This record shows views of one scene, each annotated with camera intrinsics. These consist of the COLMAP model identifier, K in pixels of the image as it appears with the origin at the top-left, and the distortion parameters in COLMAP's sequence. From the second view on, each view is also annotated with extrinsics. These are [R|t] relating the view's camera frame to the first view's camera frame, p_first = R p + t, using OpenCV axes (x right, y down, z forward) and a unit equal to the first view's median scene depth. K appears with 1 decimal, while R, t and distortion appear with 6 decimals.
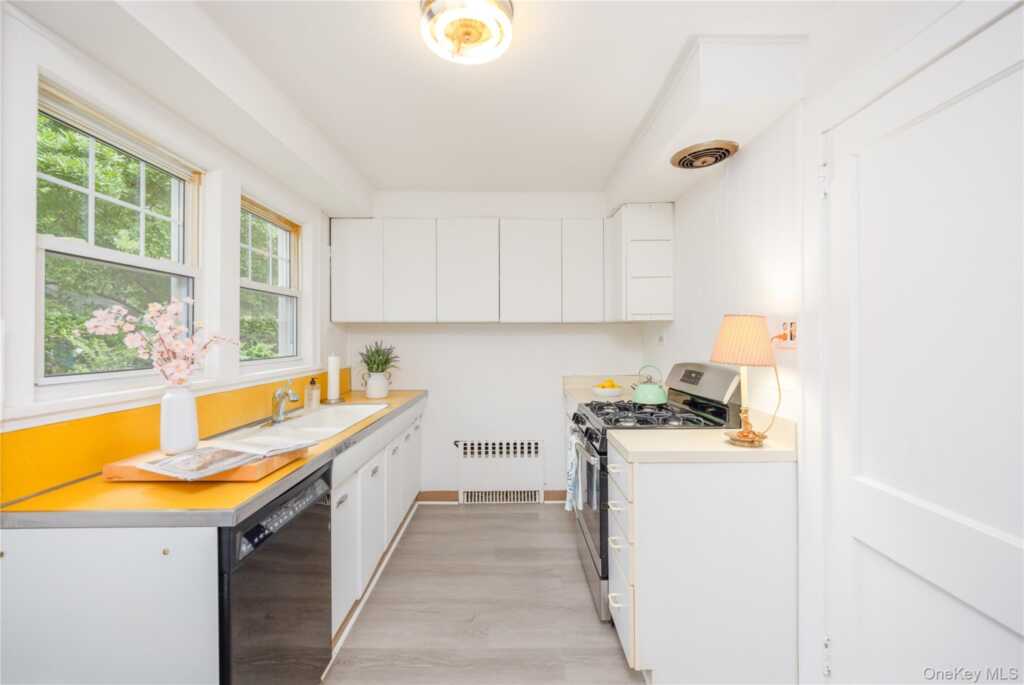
lens RADIAL K [[436.0, 0, 512.4], [0, 436.0, 337.5], [0, 0, 1]] dist [0.000534, -0.001080]
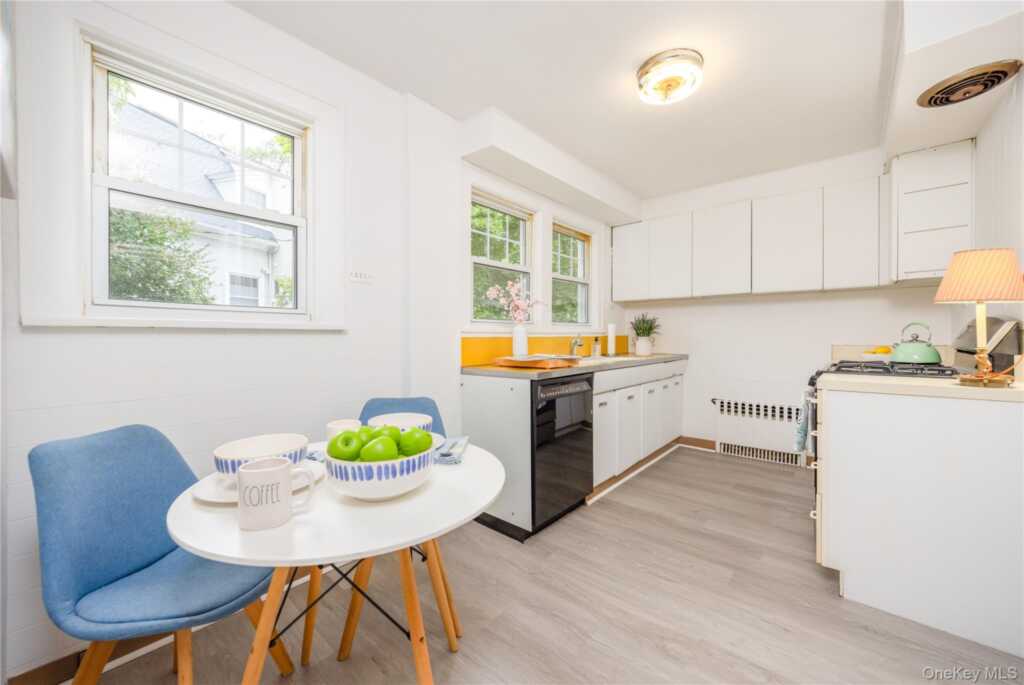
lens RADIAL K [[399.1, 0, 513.0], [0, 399.1, 337.4], [0, 0, 1]] dist [0.001331, -0.000942]
pose [[0.758802, 0.001683, -0.651319, 0.224021], [0.002694, 0.999980, 0.005723, 0.090940], [0.651316, -0.006097, 0.758782, -0.228028]]
